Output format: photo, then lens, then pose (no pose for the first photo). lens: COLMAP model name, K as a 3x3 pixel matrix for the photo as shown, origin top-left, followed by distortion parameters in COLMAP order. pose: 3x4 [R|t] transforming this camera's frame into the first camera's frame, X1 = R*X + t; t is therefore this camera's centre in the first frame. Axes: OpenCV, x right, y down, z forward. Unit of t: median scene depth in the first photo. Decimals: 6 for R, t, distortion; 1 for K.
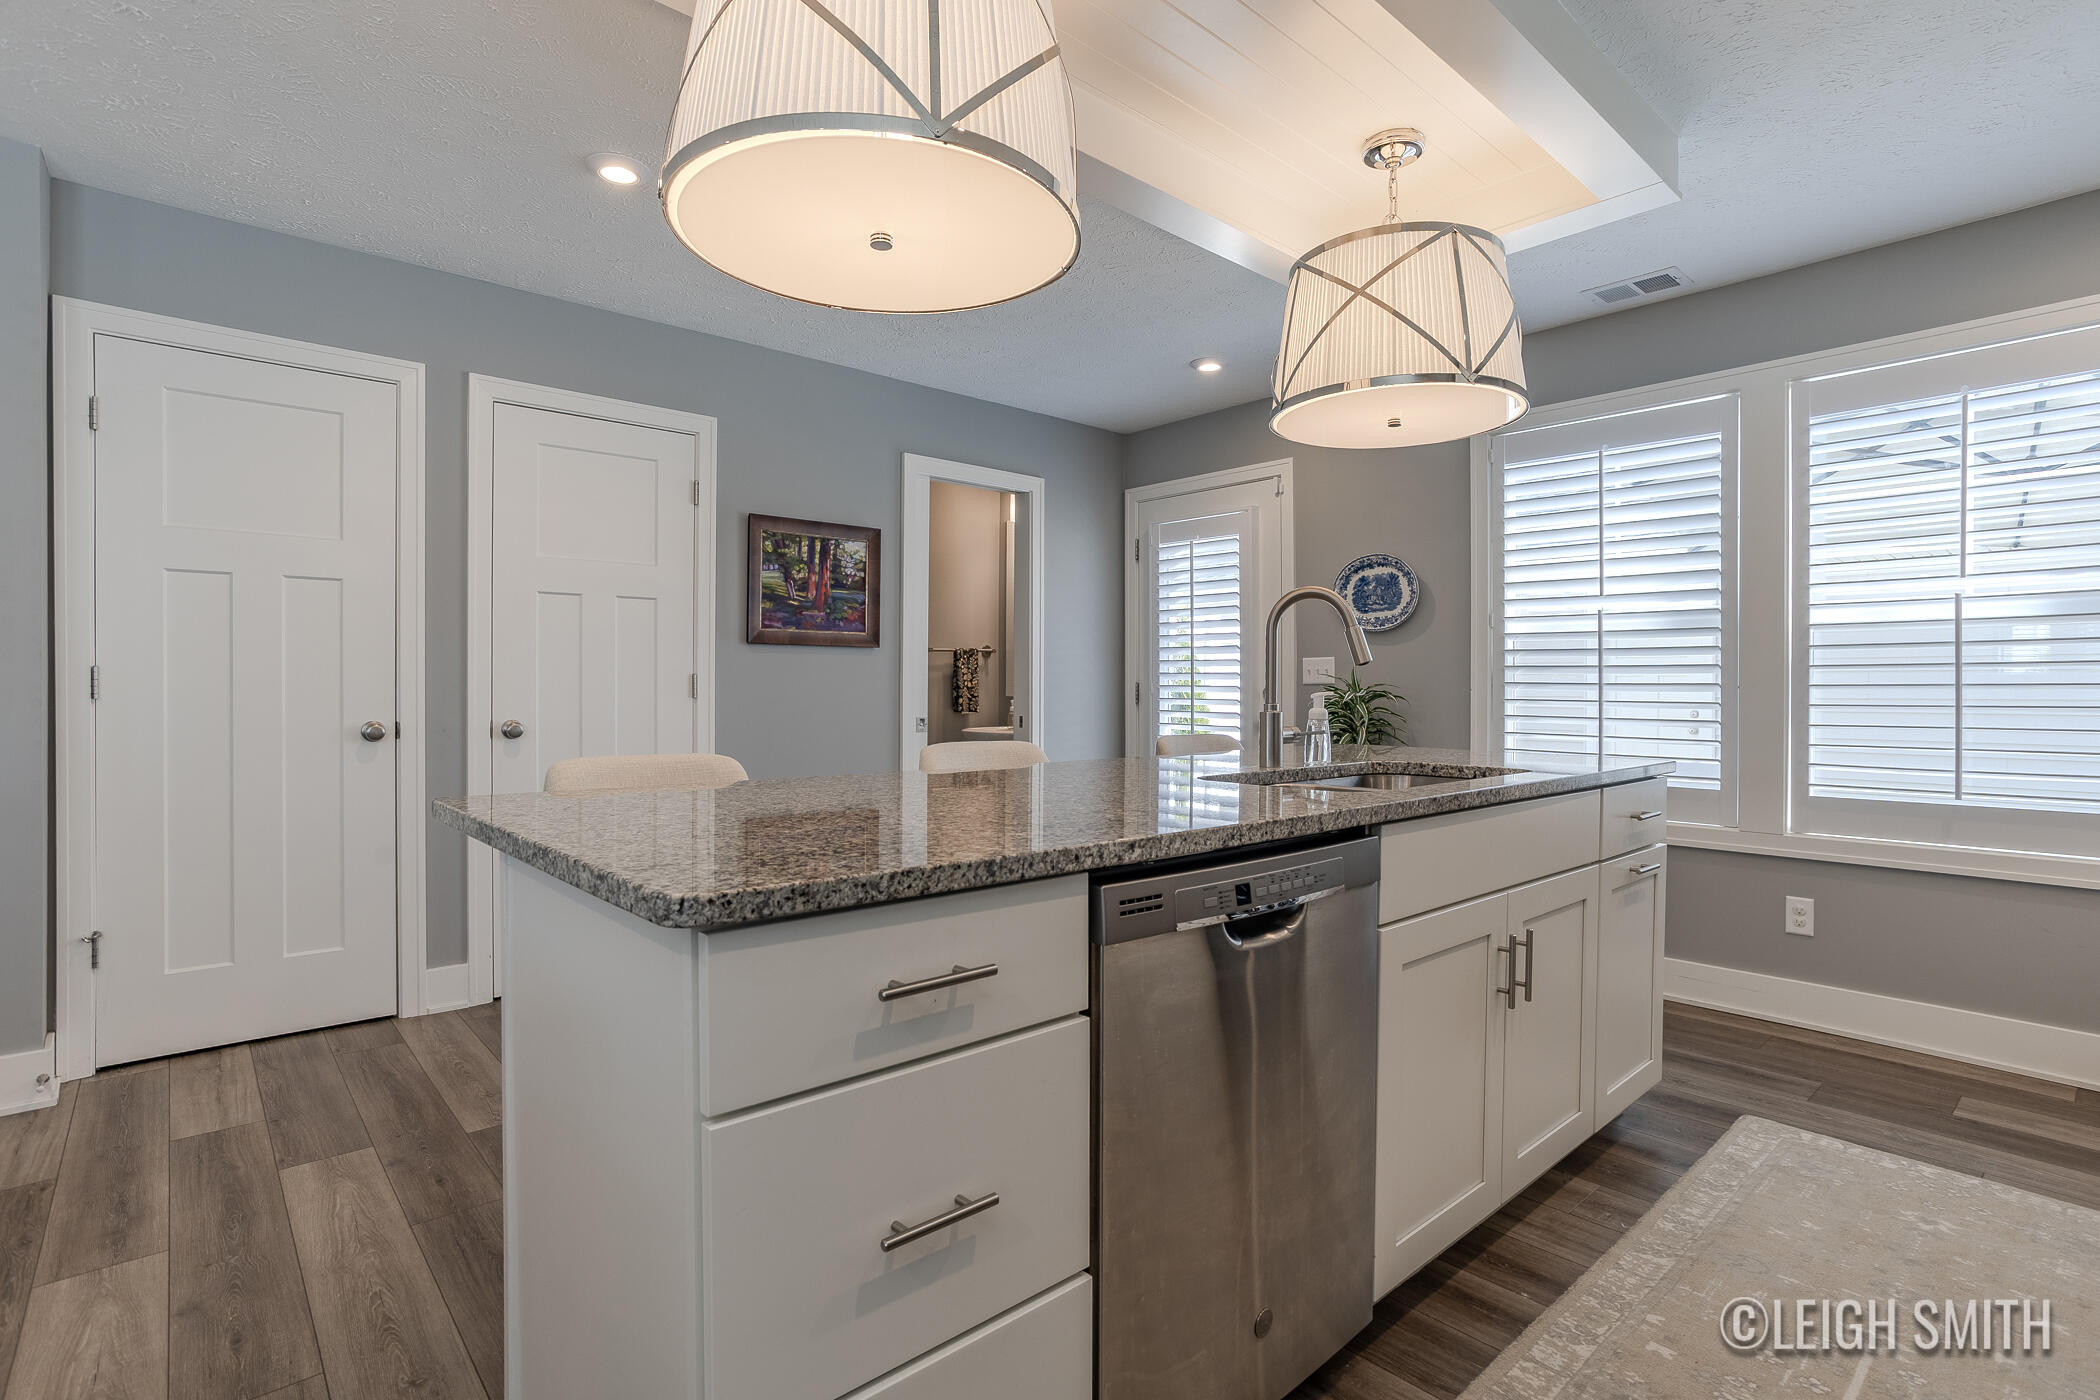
lens RADIAL K [[1010.4, 0, 1066.9], [0, 1010.4, 697.6], [0, 0, 1]] dist [-0.003727, 0.000310]
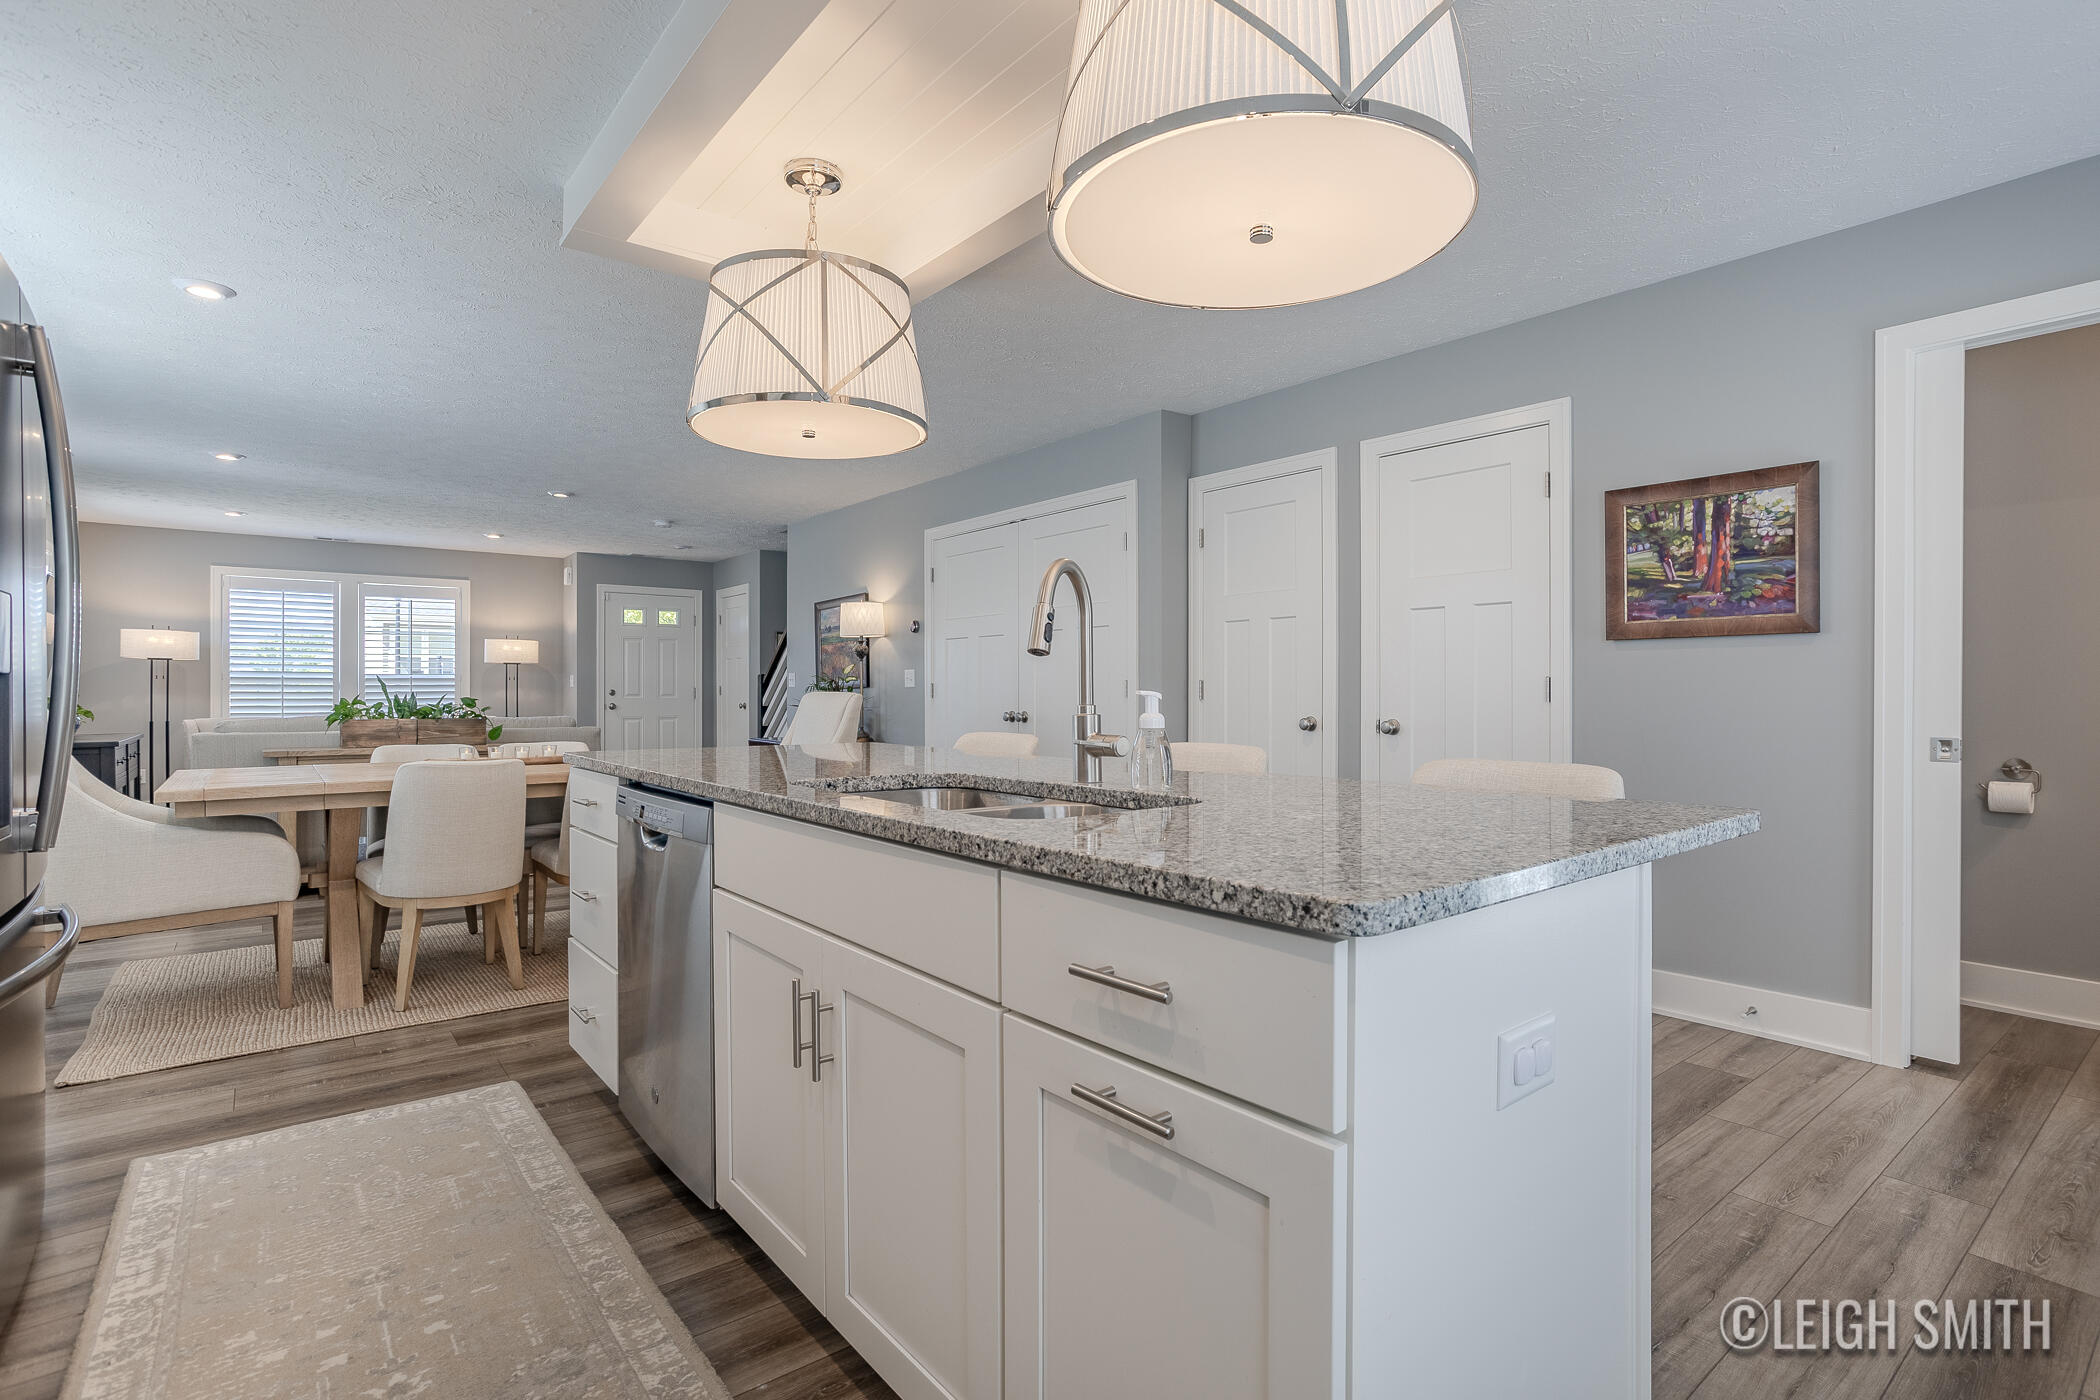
lens RADIAL K [[1010.4, 0, 1066.9], [0, 1010.4, 697.6], [0, 0, 1]] dist [-0.003727, 0.000310]
pose [[-0.051860, 0.015174, -0.998539, 0.562760], [-0.001569, 0.999882, 0.015276, -0.016022], [0.998653, 0.002359, -0.051830, 0.556781]]
